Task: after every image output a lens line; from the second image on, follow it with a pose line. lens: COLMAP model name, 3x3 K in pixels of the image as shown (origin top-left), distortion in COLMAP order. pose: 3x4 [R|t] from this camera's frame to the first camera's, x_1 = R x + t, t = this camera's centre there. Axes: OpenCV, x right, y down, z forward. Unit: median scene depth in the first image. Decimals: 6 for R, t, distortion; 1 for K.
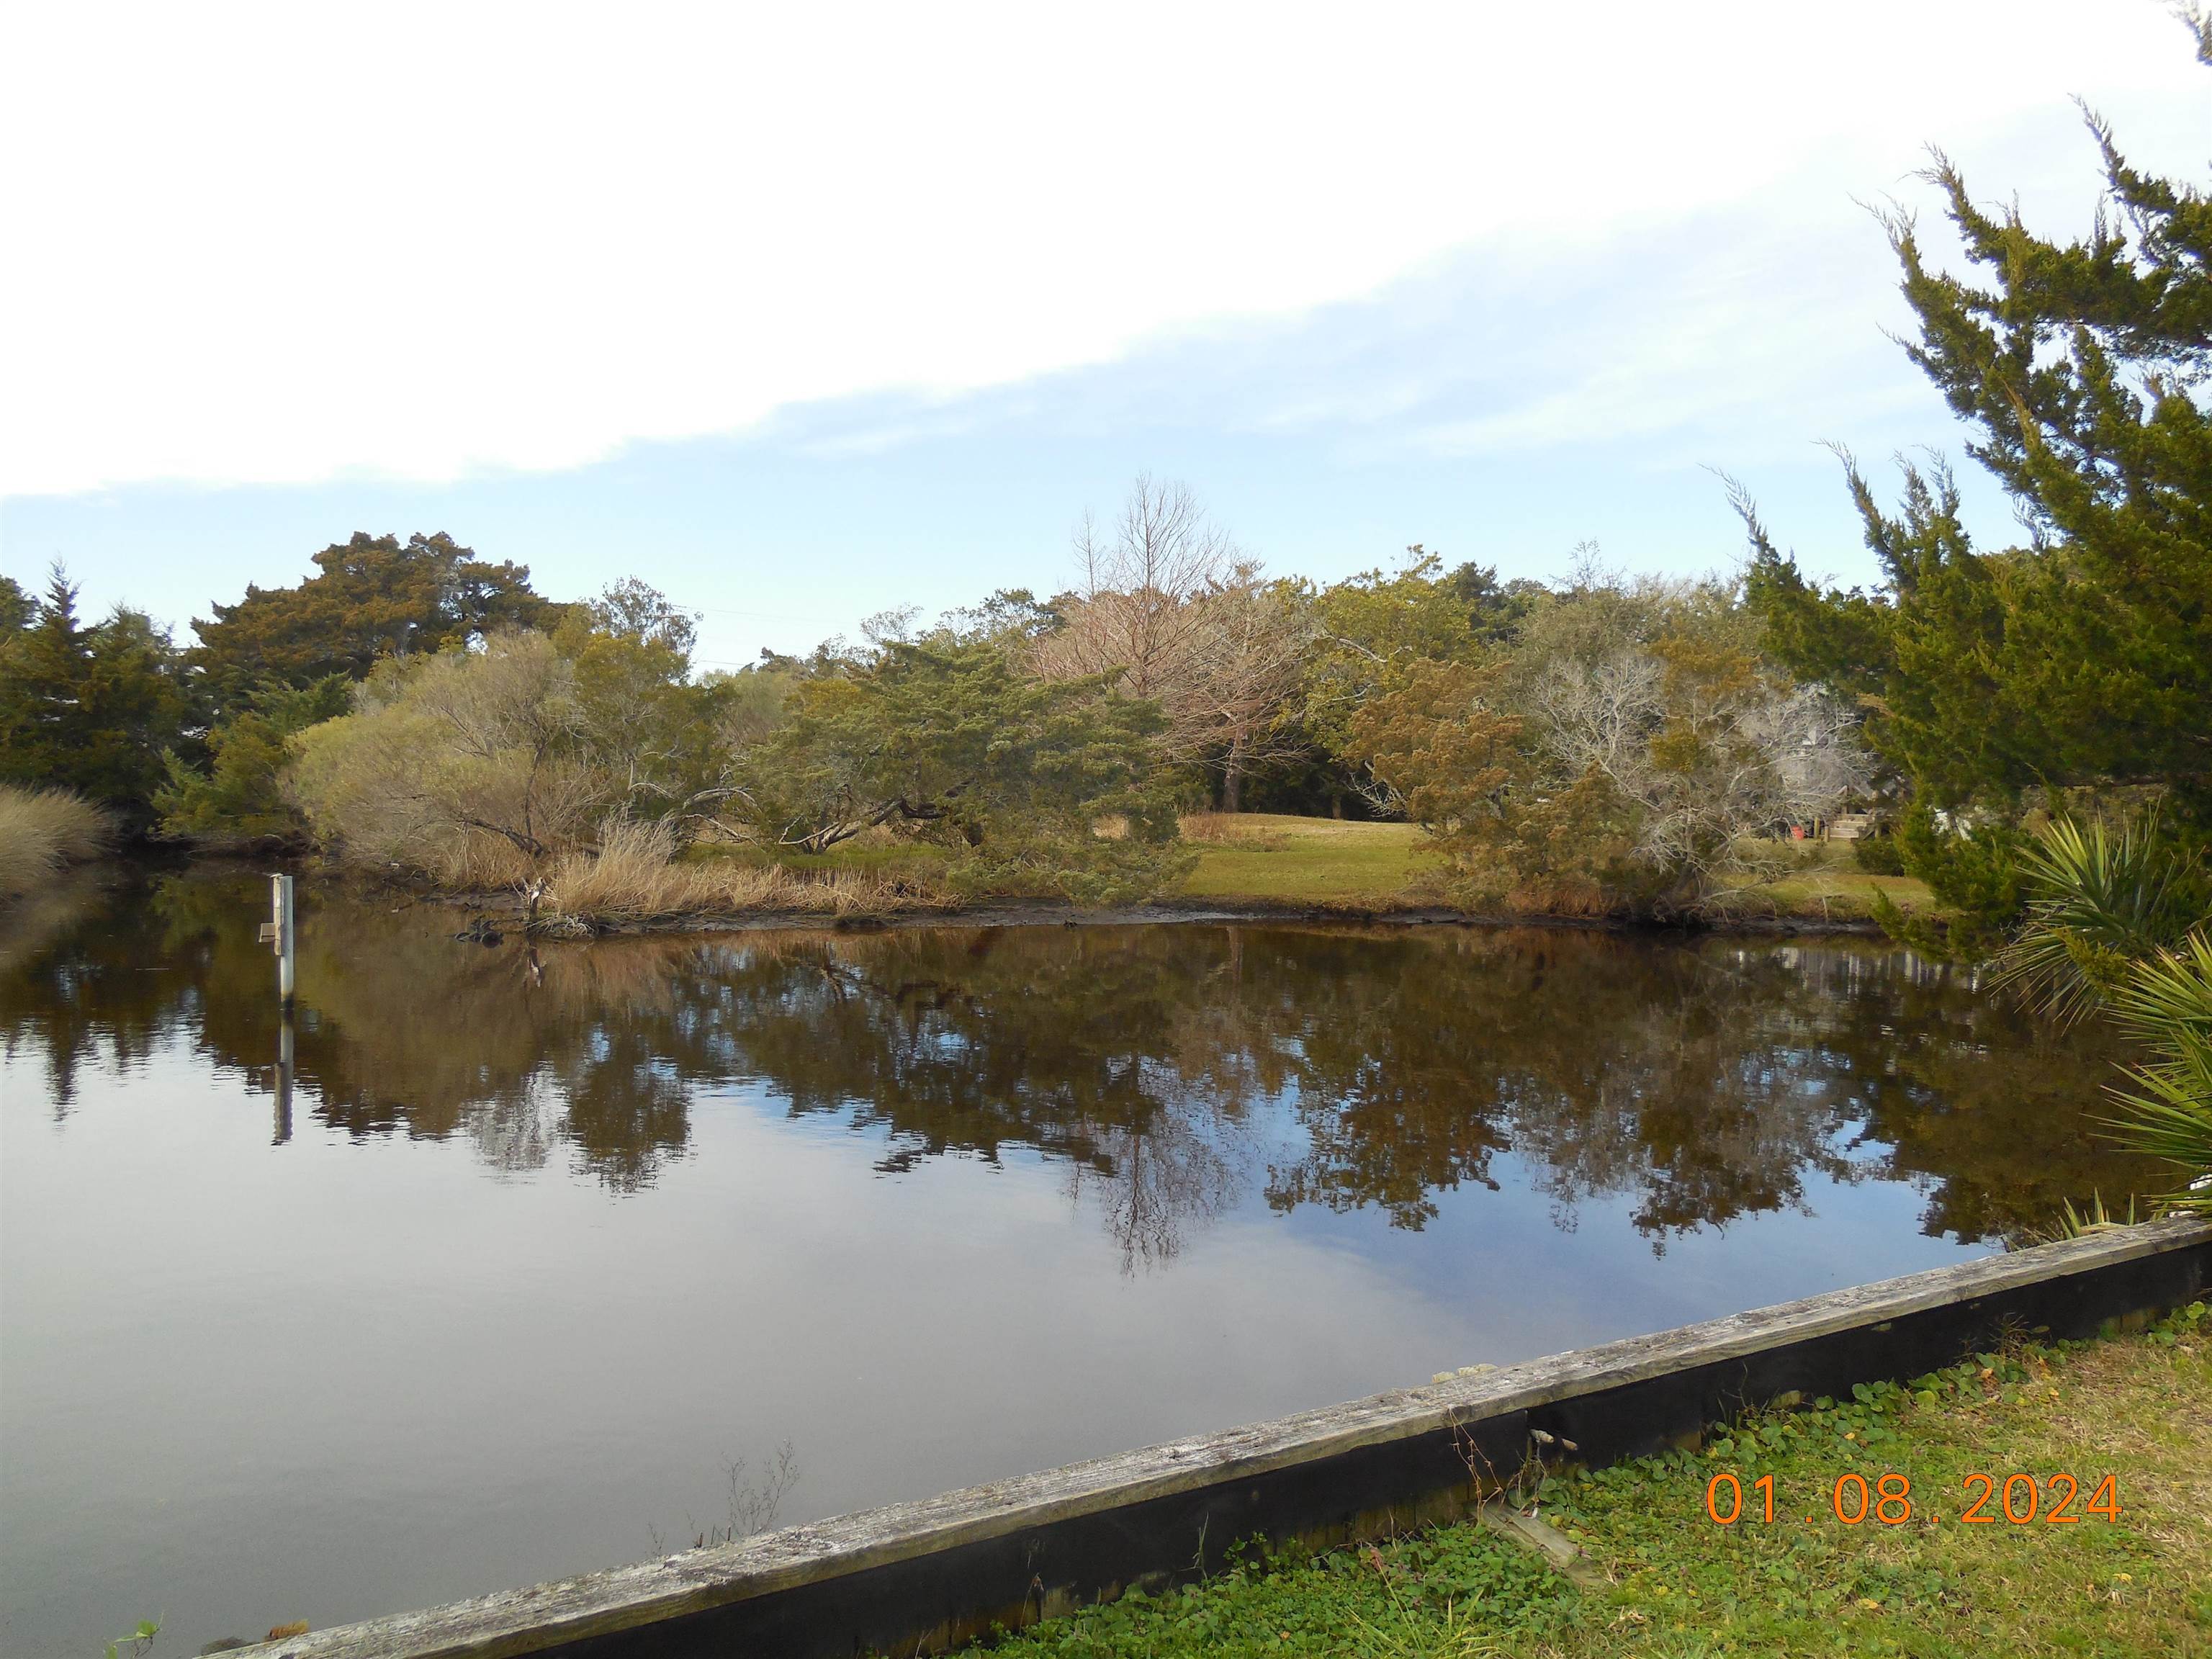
lens RADIAL K [[1670.3, 0, 1110.0], [0, 1670.3, 828.3], [0, 0, 1]] dist [-0.016264, -0.008309]
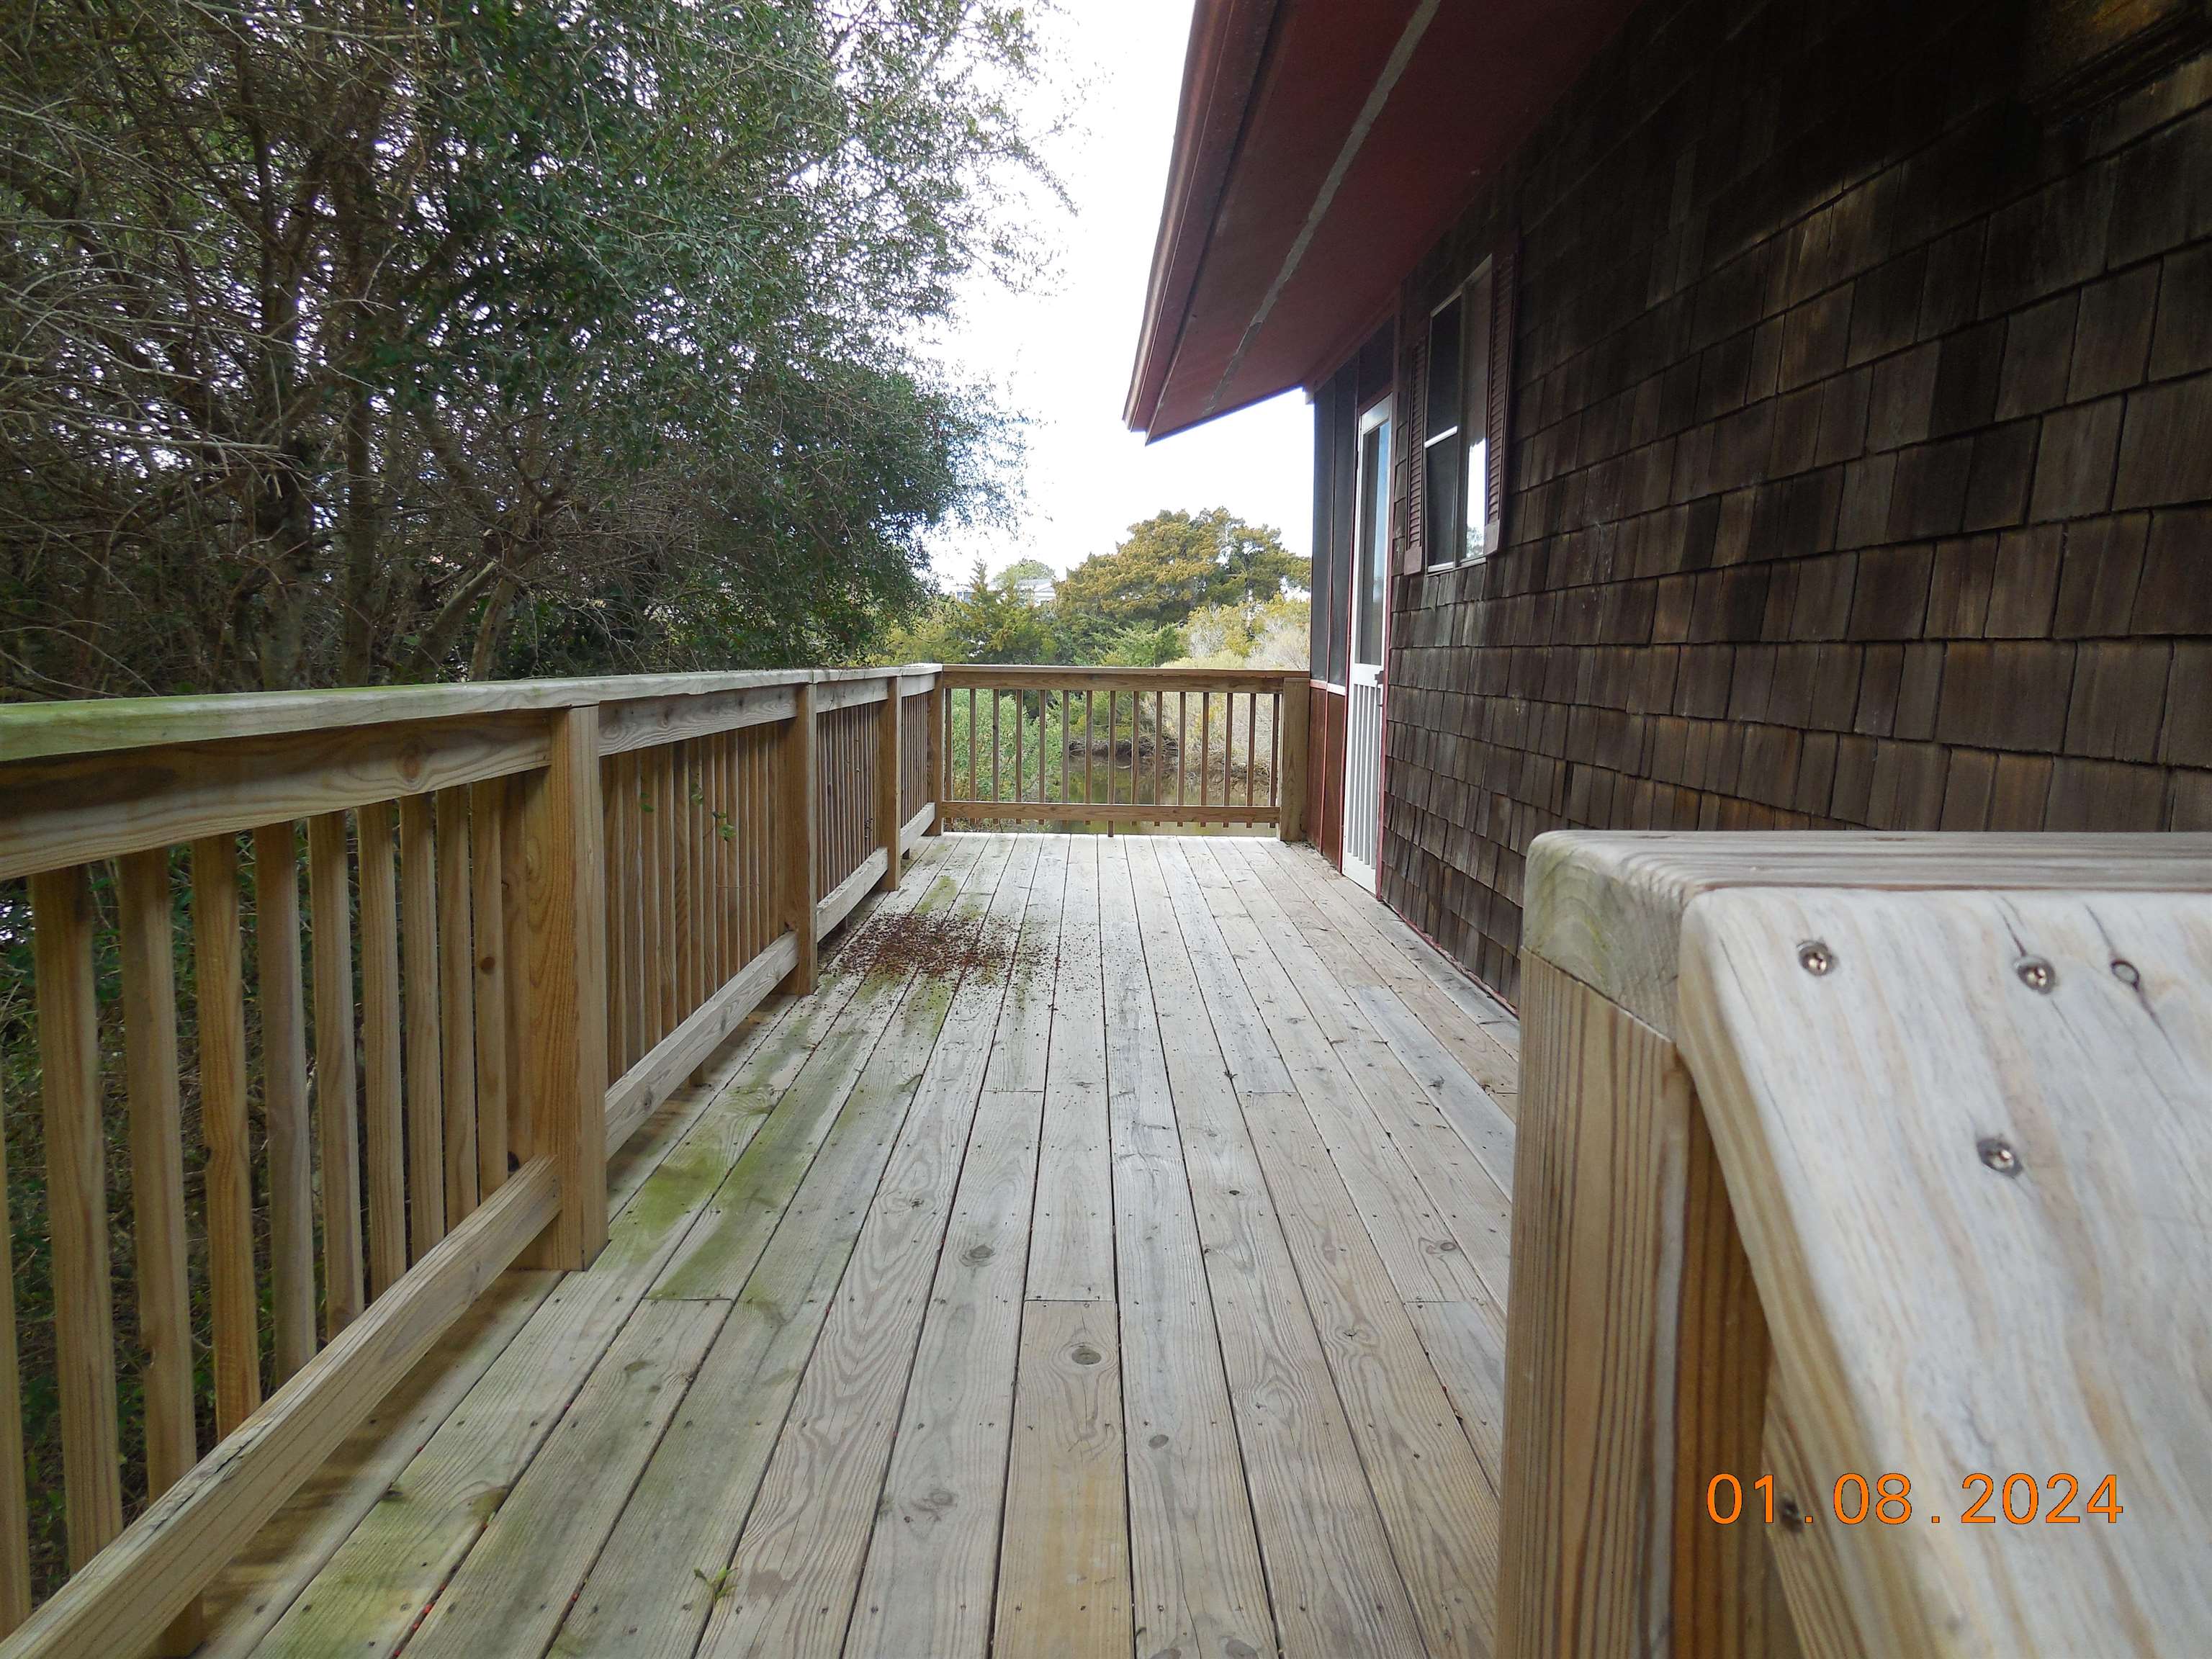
lens RADIAL K [[1670.3, 0, 1110.1], [0, 1670.3, 821.4], [0, 0, 1]] dist [-0.016264, -0.008309]
pose [[0.931131, 0.030337, -0.363421, -0.000921], [-0.009693, 0.998241, 0.058493, -0.012660], [0.364556, -0.050942, 0.929787, -0.436761]]
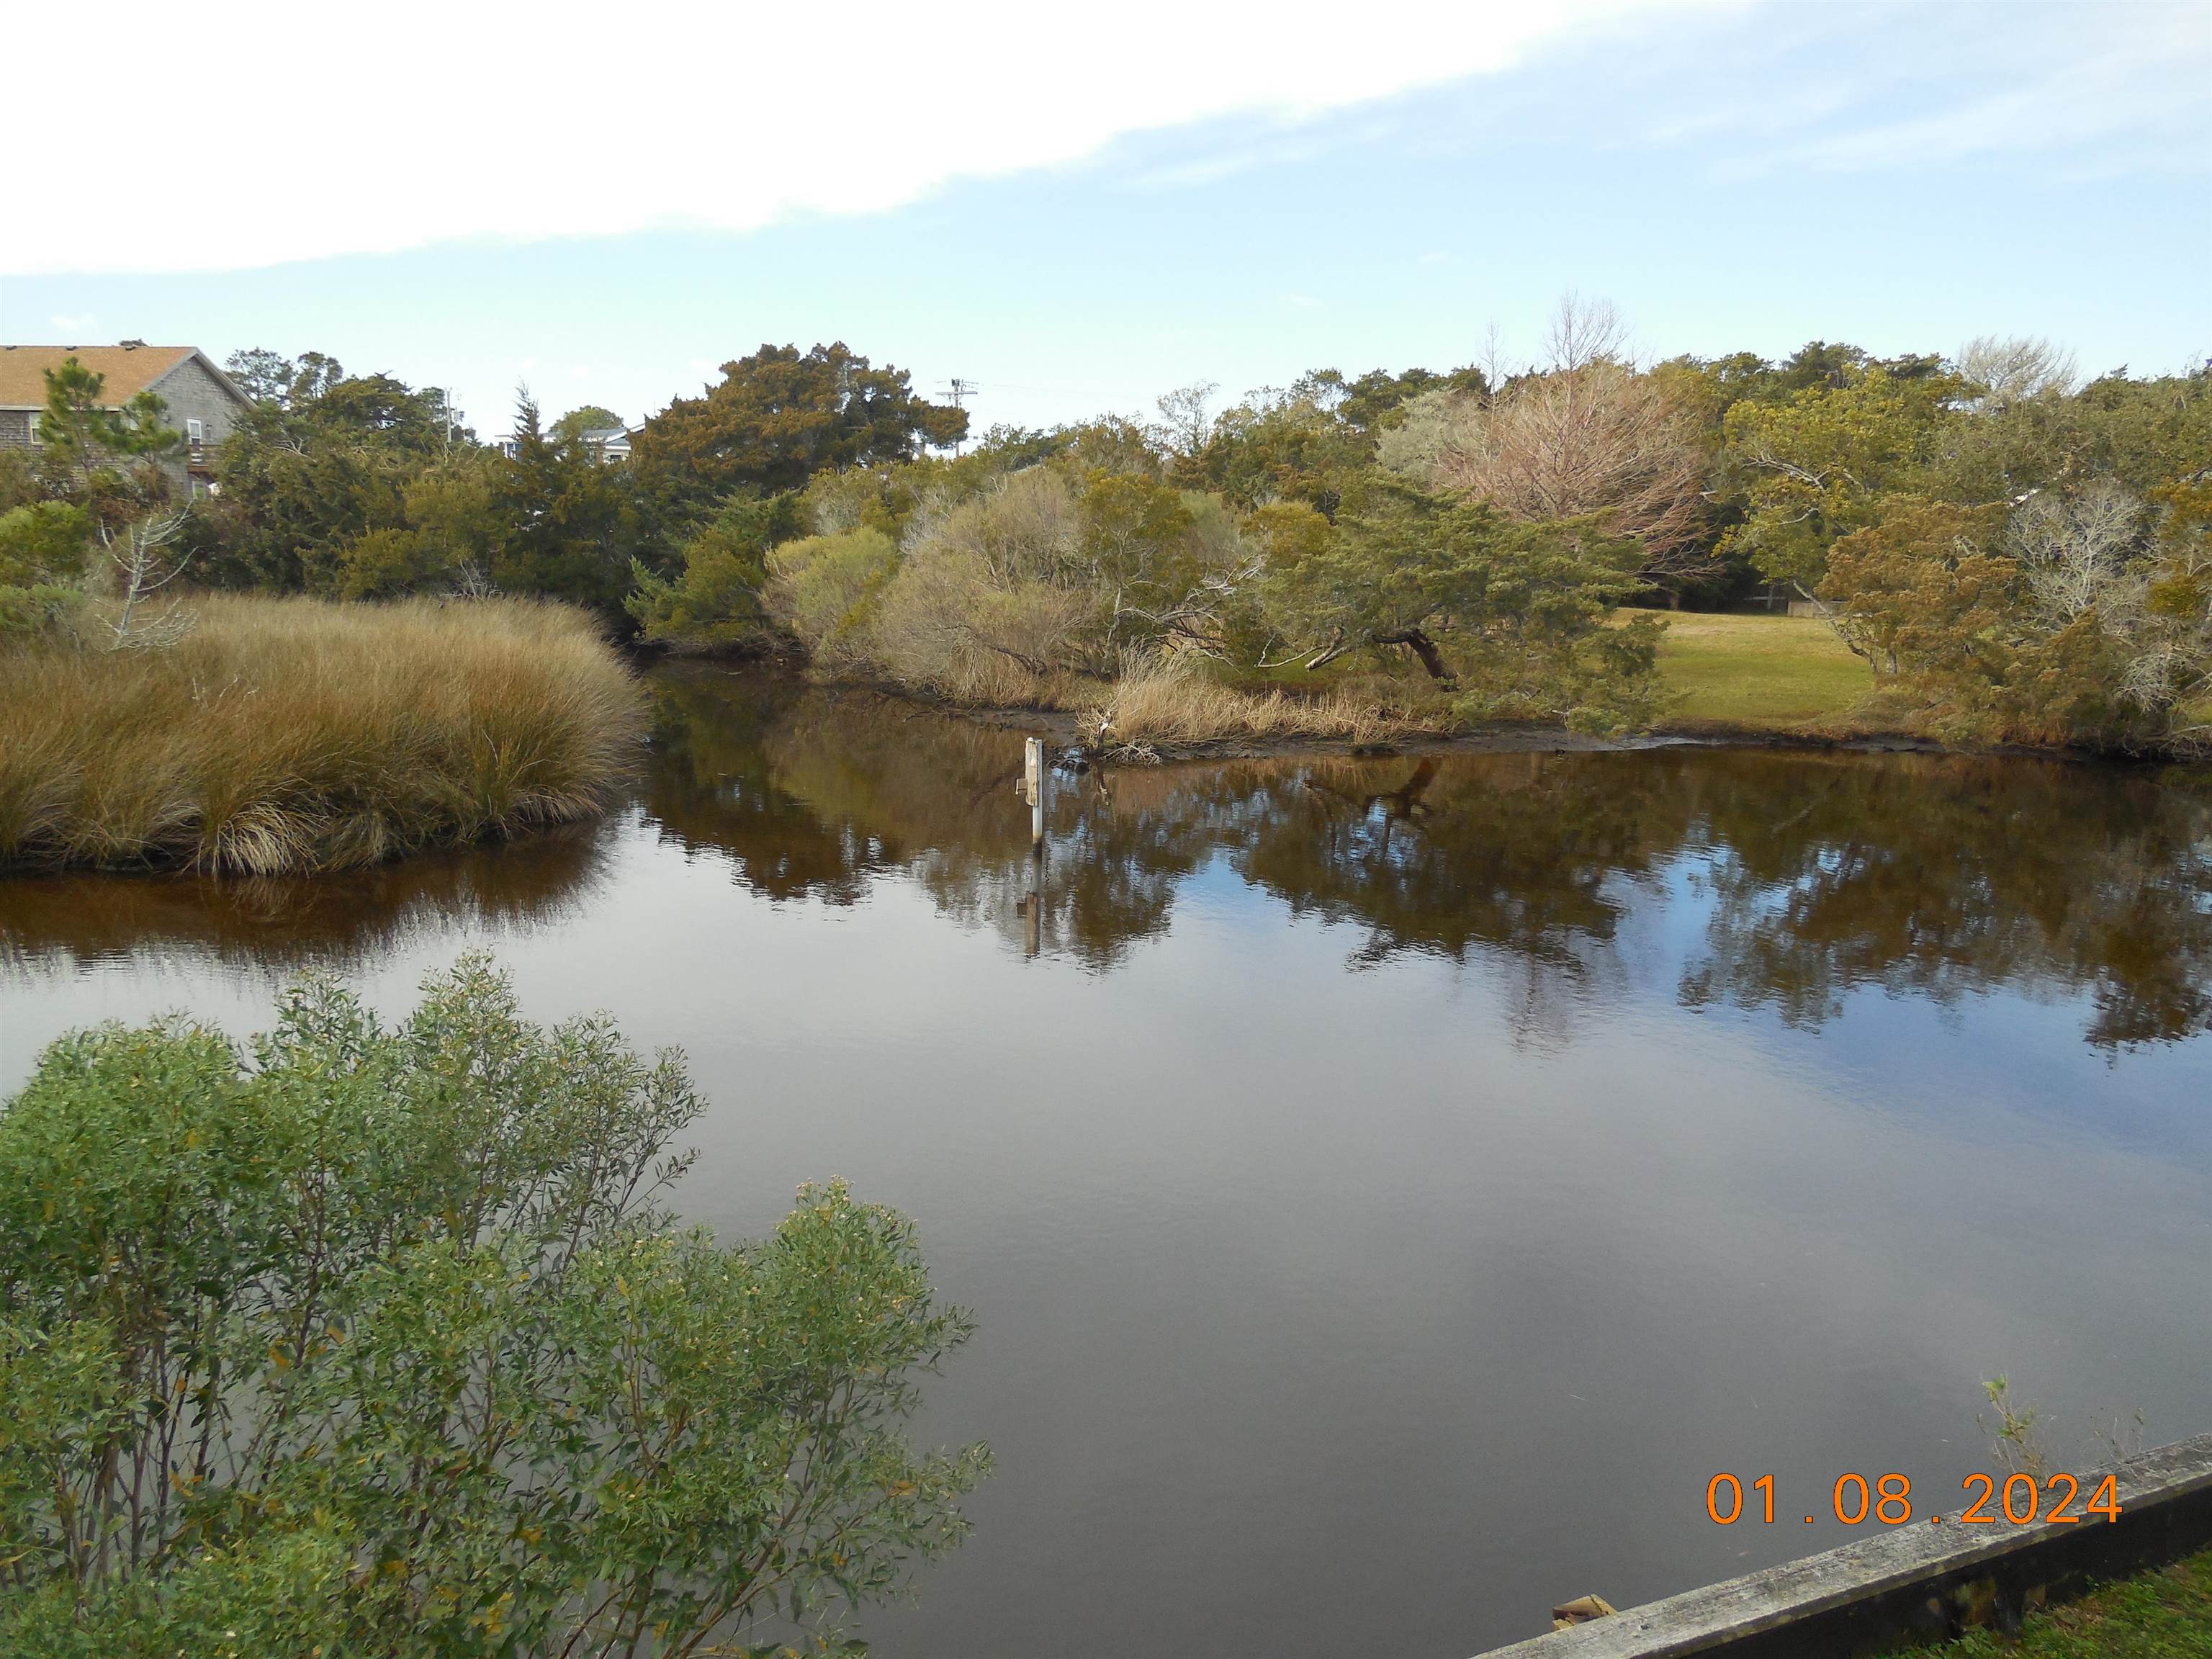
lens RADIAL K [[1670.3, 0, 1092.3], [0, 1670.3, 811.4], [0, 0, 1]] dist [-0.016264, -0.008309]
pose [[0.991415, 0.019220, -0.129335, -0.166555], [-0.001243, 0.990478, 0.137668, -0.048006], [0.130749, -0.136326, 0.981998, -0.102628]]
